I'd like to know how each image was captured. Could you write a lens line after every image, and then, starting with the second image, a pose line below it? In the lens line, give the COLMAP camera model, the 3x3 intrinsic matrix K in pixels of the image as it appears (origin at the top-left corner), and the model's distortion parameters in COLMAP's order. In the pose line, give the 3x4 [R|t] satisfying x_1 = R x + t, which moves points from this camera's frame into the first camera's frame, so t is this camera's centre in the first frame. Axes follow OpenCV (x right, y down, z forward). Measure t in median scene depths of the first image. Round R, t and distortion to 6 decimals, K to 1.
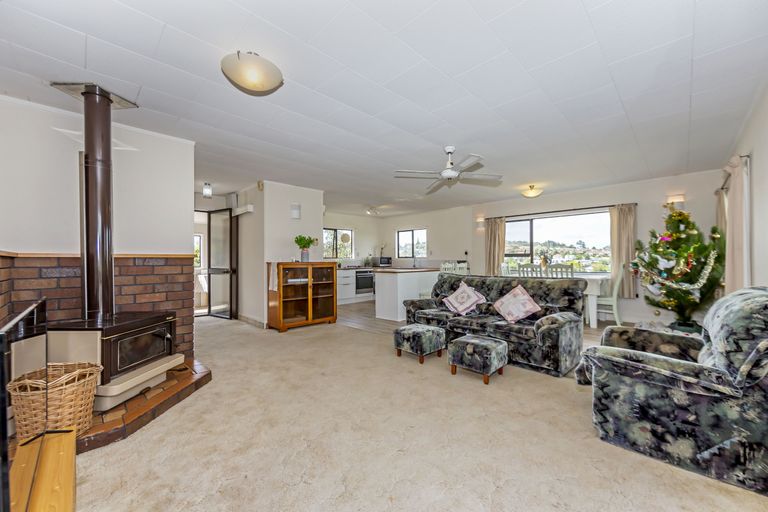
lens RADIAL K [[297.7, 0, 384.0], [0, 297.7, 256.0], [0, 0, 1]] dist [0.000075, 0.000034]
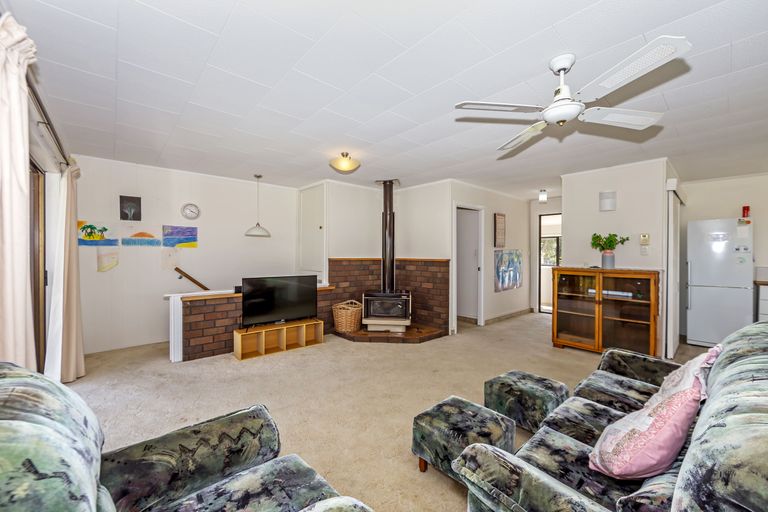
lens RADIAL K [[308.4, 0, 401.0], [0, 308.4, 251.6], [0, 0, 1]] dist [-0.001865, -0.000296]
pose [[-0.037231, 0.006166, -0.999288, 0.753312], [0.002838, 0.999978, 0.006065, -0.043147], [0.999303, -0.002610, -0.037247, 0.748657]]
